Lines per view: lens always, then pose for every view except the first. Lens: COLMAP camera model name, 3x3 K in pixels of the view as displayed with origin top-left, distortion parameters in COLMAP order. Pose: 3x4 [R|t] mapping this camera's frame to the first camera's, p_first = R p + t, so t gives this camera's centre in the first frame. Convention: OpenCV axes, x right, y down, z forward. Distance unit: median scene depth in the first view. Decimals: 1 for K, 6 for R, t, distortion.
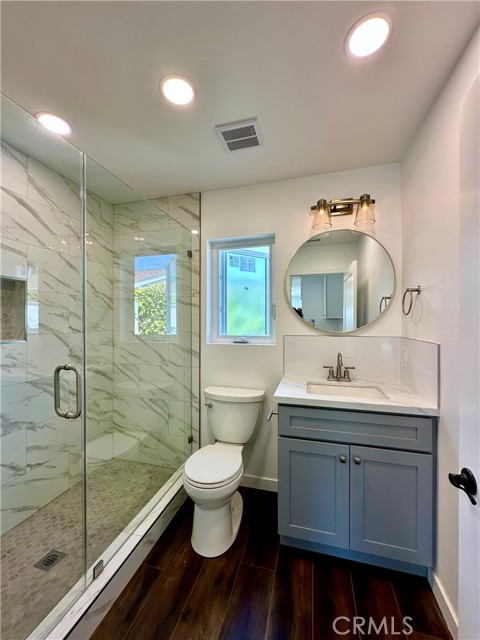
lens RADIAL K [[256.0, 0, 242.0], [0, 256.0, 320.3], [0, 0, 1]] dist [-0.003147, 0.000590]
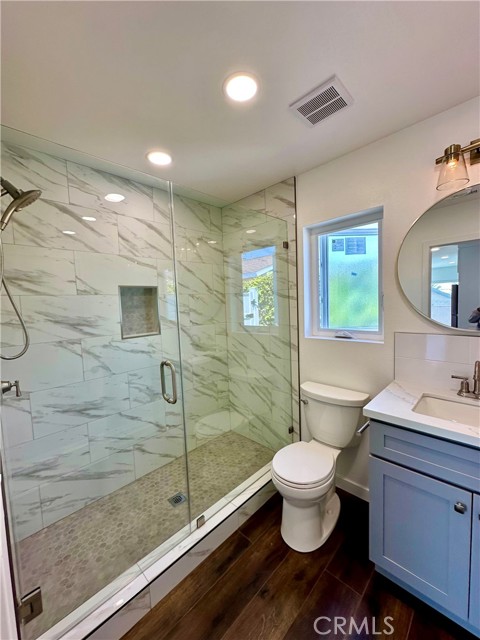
lens RADIAL K [[256.0, 0, 241.3], [0, 256.0, 320.7], [0, 0, 1]] dist [-0.003147, 0.000590]
pose [[0.872230, 0.003668, -0.489081, 0.147577], [0.036556, 0.996686, 0.072669, -0.060289], [0.487727, -0.081263, 0.869206, 0.060006]]
